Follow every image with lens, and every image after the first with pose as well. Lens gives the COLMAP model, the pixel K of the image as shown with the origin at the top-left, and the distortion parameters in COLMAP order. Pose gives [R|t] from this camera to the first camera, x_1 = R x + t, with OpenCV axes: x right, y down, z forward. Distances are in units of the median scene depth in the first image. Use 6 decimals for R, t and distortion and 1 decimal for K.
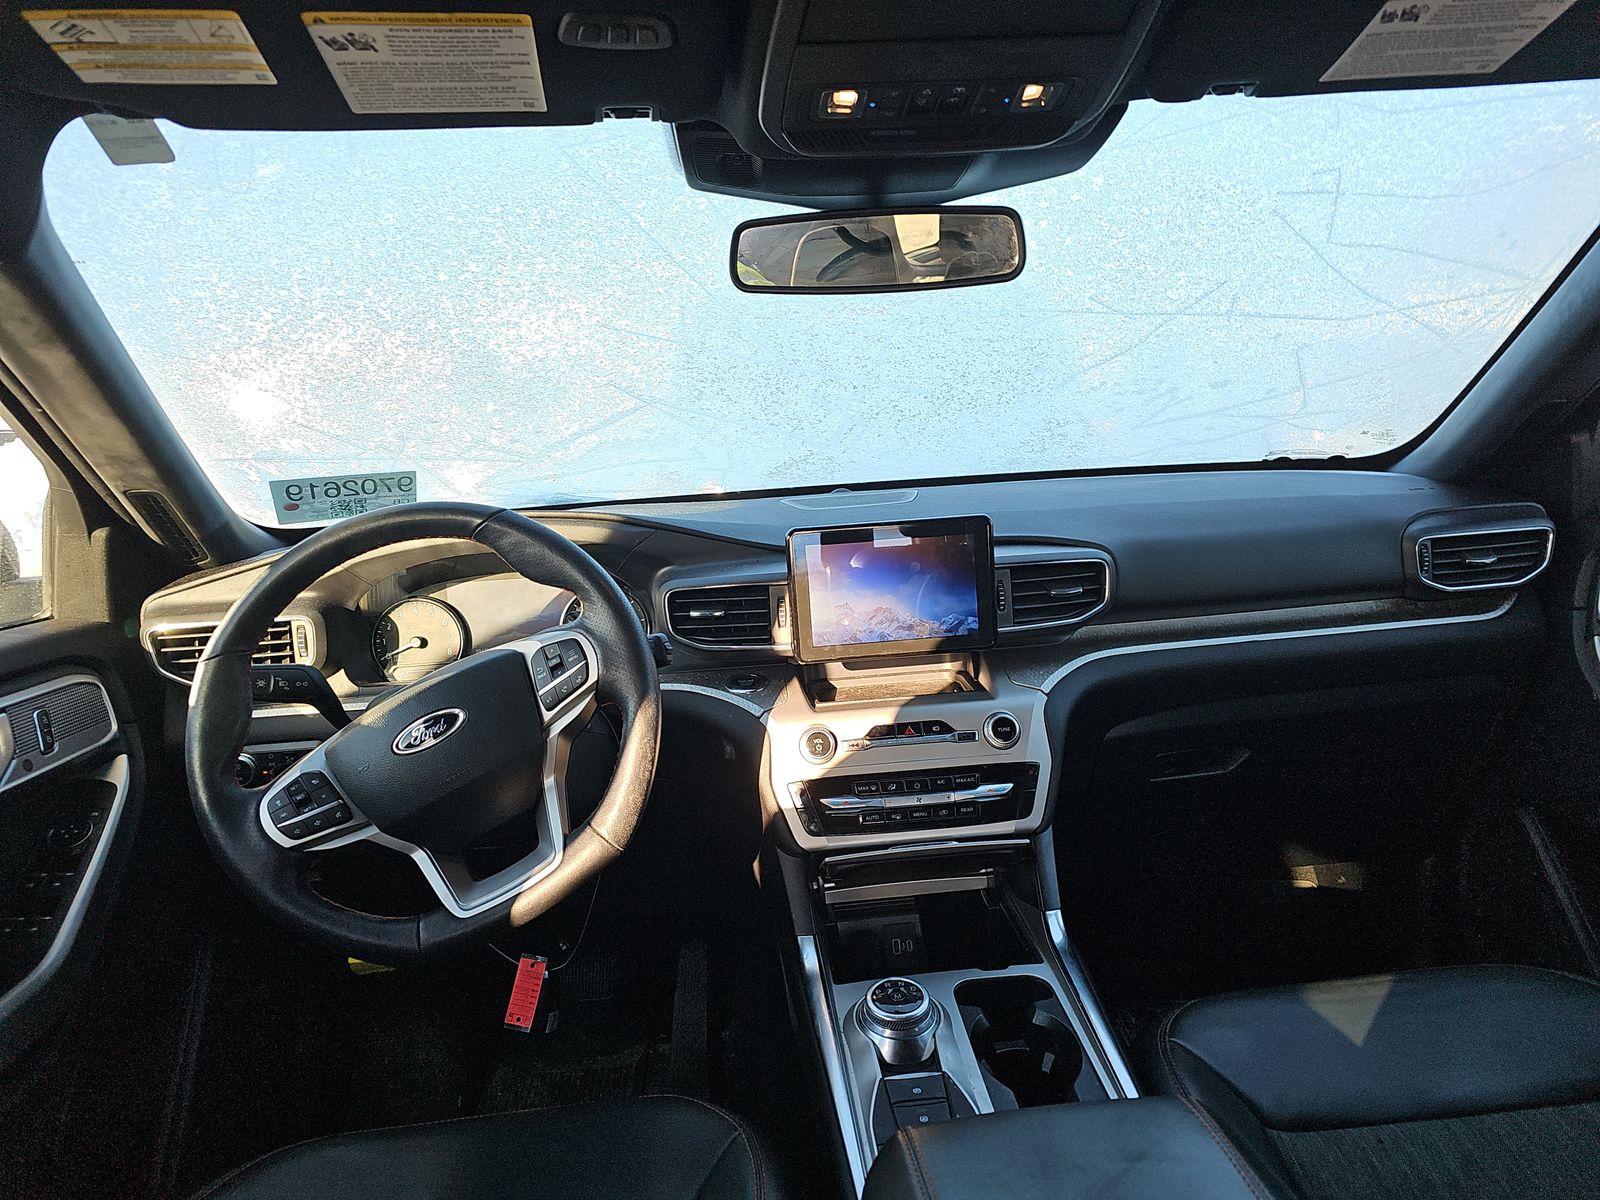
lens RADIAL K [[1041.4, 0, 802.3], [0, 1041.4, 613.5], [0, 0, 1]] dist [0.033205, -0.002188]
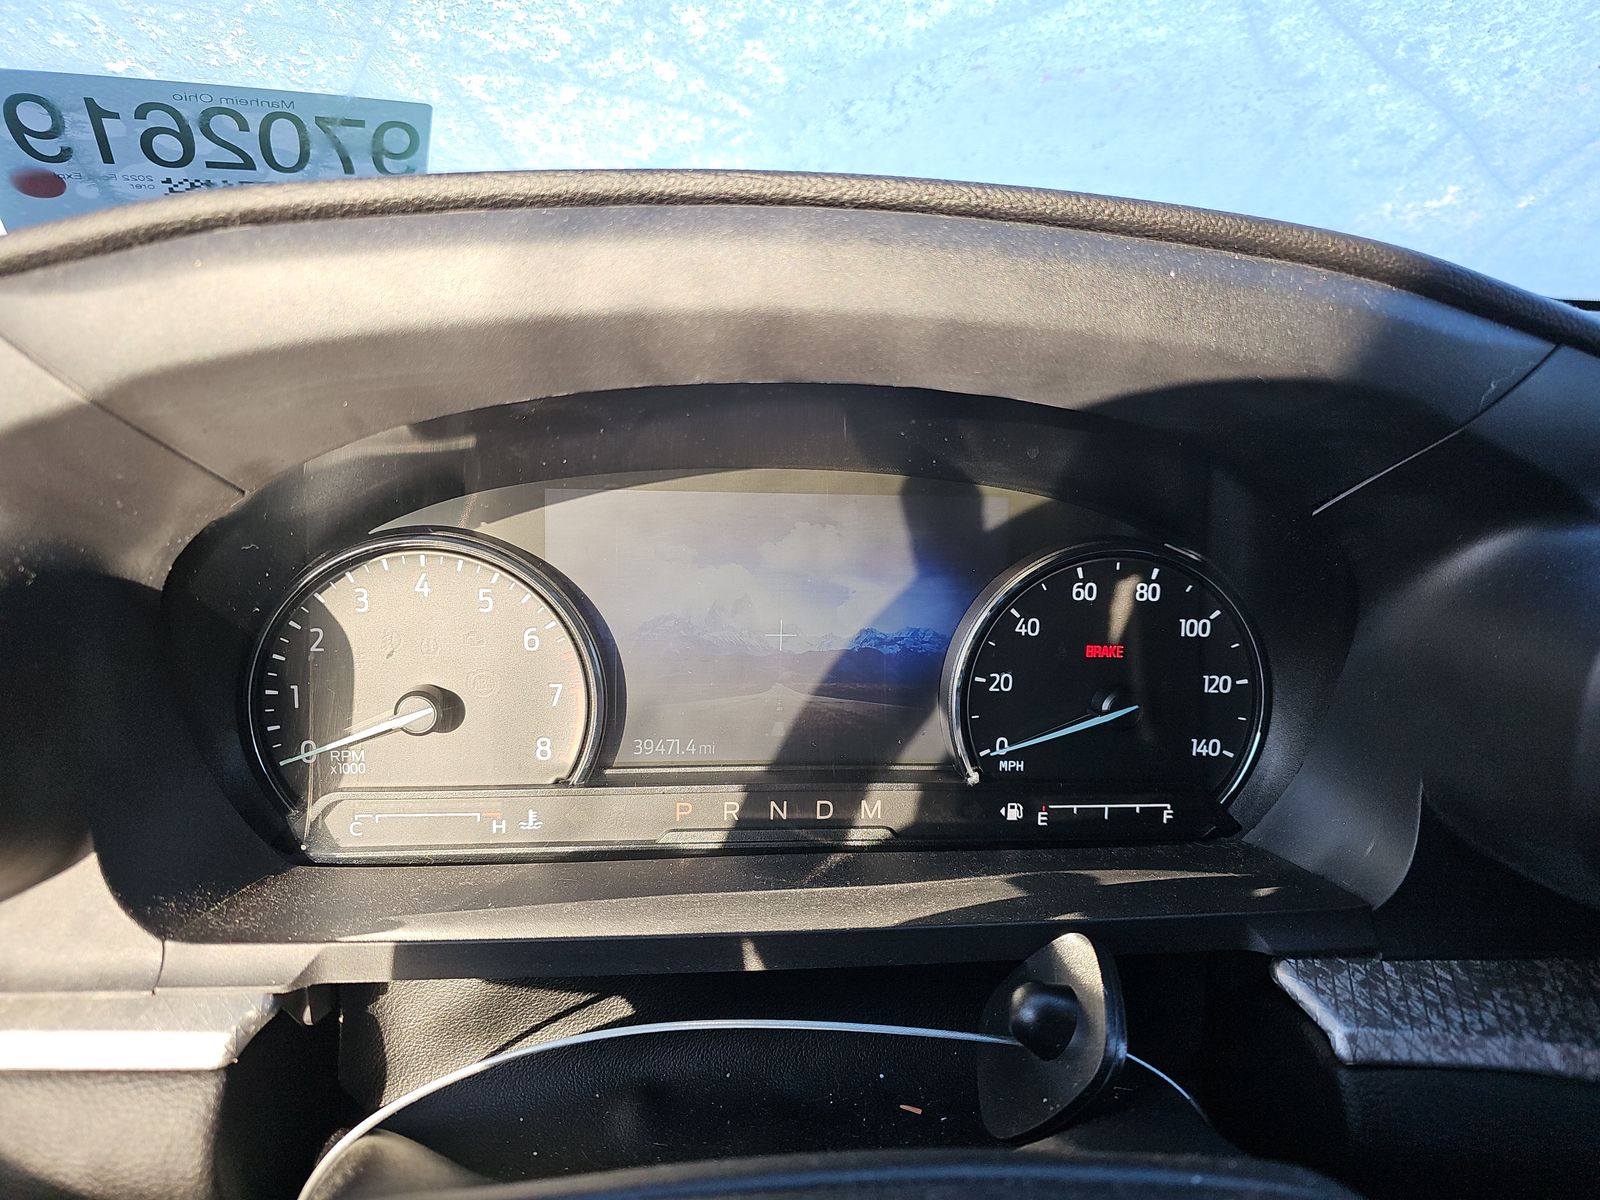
lens RADIAL K [[1057.5, 0, 790.2], [0, 1057.5, 566.1], [0, 0, 1]] dist [0.052296, -0.033327]
pose [[0.996063, 0.085274, 0.024244, -0.324516], [-0.087028, 0.992649, 0.084107, -0.041753], [-0.016893, -0.085886, 0.996162, 0.834867]]
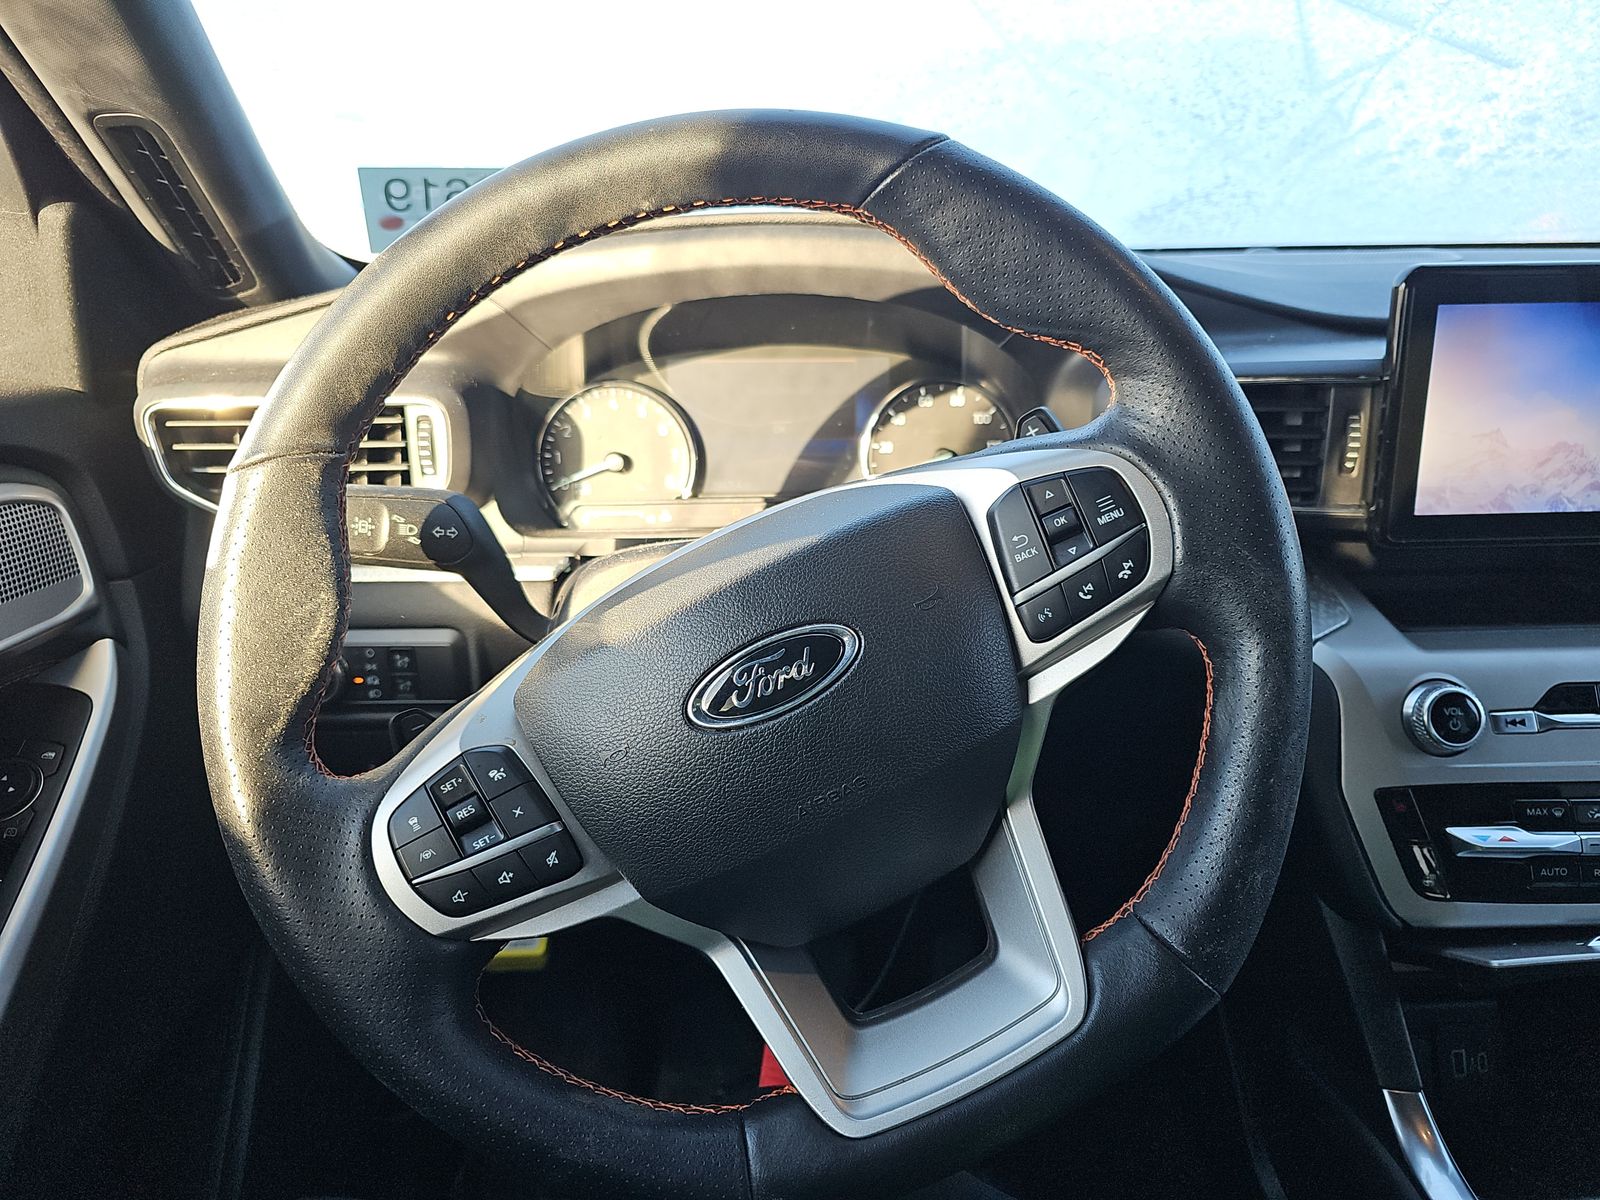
lens RADIAL K [[1074.0, 0, 800.0], [0, 1074.0, 600.0], [0, 0, 1]] dist [0.013432, -0.000320]
pose [[0.996590, 0.064347, -0.051653, -0.265062], [-0.057223, 0.989966, 0.129200, 0.023436], [0.059448, -0.125803, 0.990272, 0.480698]]
